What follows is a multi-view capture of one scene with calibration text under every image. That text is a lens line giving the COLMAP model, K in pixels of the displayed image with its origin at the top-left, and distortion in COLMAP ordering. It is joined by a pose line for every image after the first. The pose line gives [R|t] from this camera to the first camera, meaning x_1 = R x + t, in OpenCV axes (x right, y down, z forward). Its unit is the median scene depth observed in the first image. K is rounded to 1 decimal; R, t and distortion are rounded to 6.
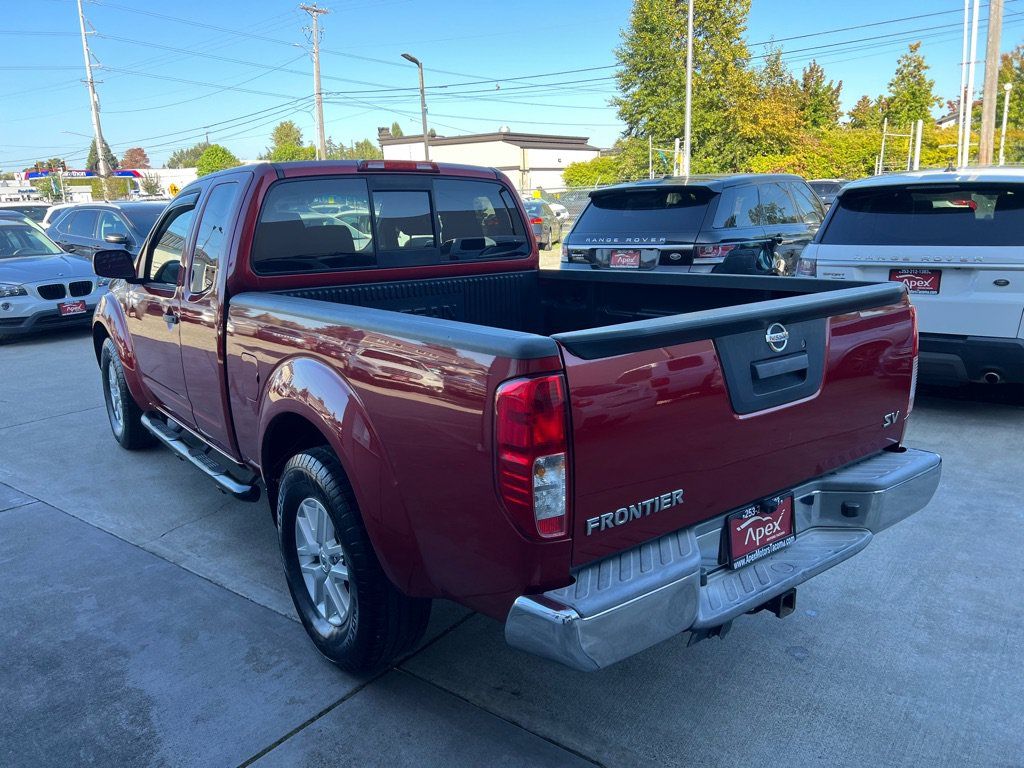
lens RADIAL K [[767.4, 0, 506.6], [0, 767.4, 387.2], [0, 0, 1]] dist [0.058126, -0.071682]
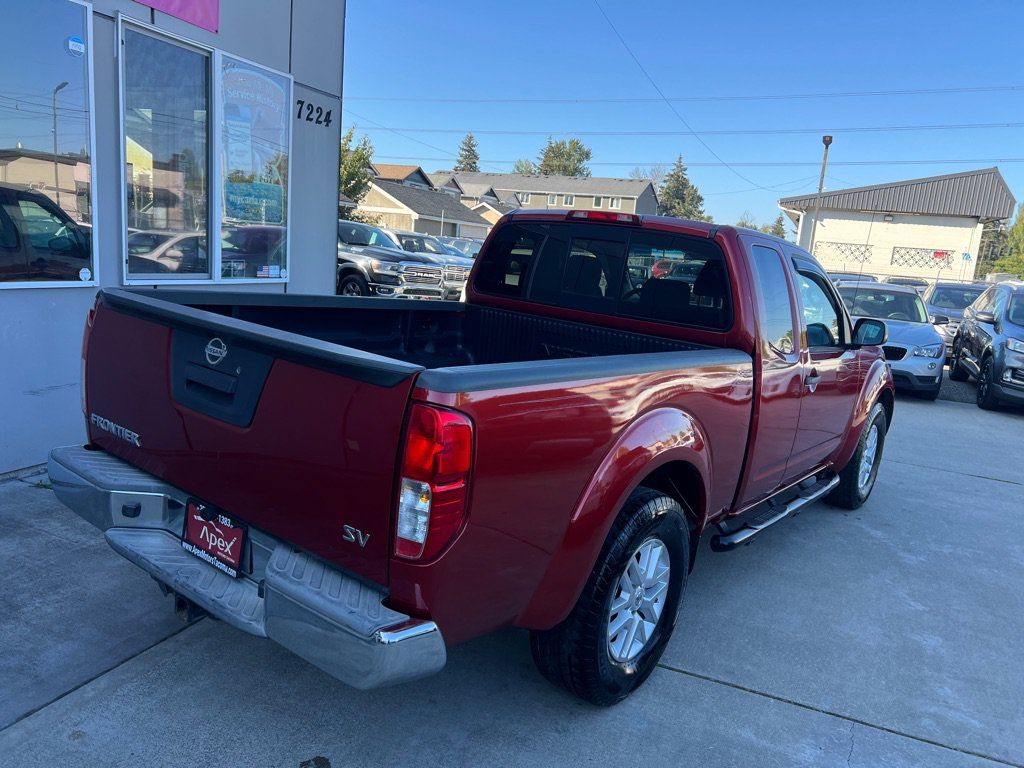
lens RADIAL K [[765.6, 0, 516.4], [0, 765.6, 386.1], [0, 0, 1]] dist [0.061650, -0.074375]
pose [[0.261608, 0.227422, -0.937998, 0.316036], [-0.326160, 0.935502, 0.135851, -0.064356], [0.908395, 0.270398, 0.318910, 0.228946]]
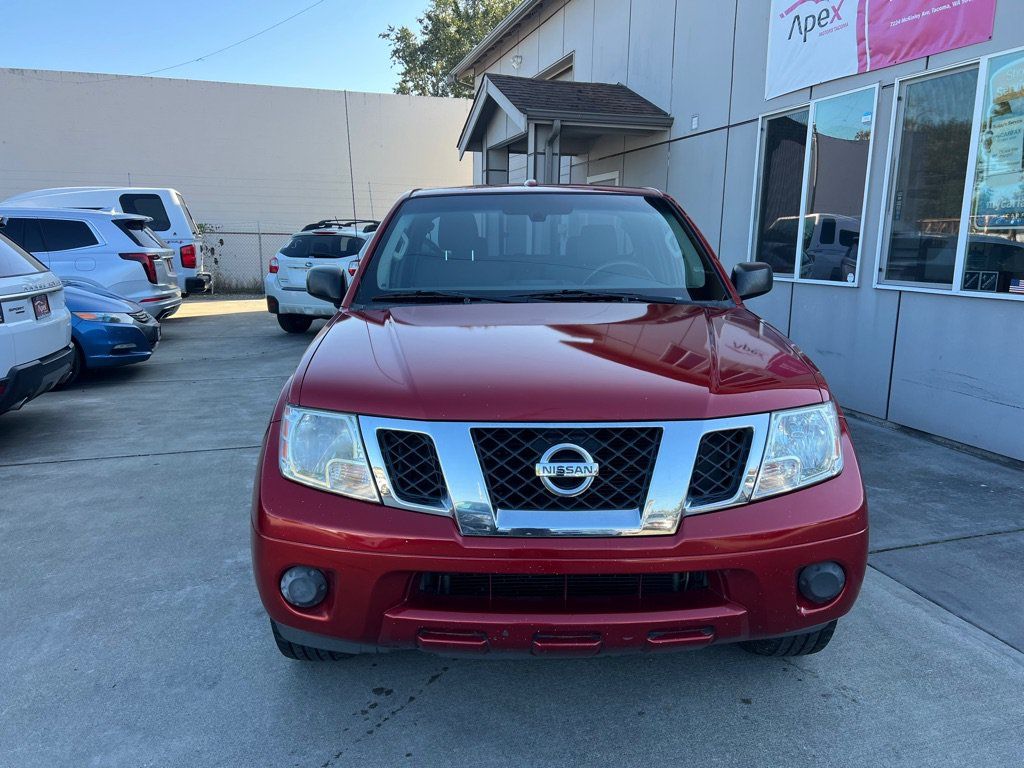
lens RADIAL K [[765.6, 0, 516.4], [0, 765.6, 386.1], [0, 0, 1]] dist [0.061650, -0.074375]
pose [[-0.811675, -0.086601, 0.577654, -0.347136], [0.156927, 0.920259, 0.358465, -0.172266], [-0.562635, 0.381607, -0.733361, 0.788627]]
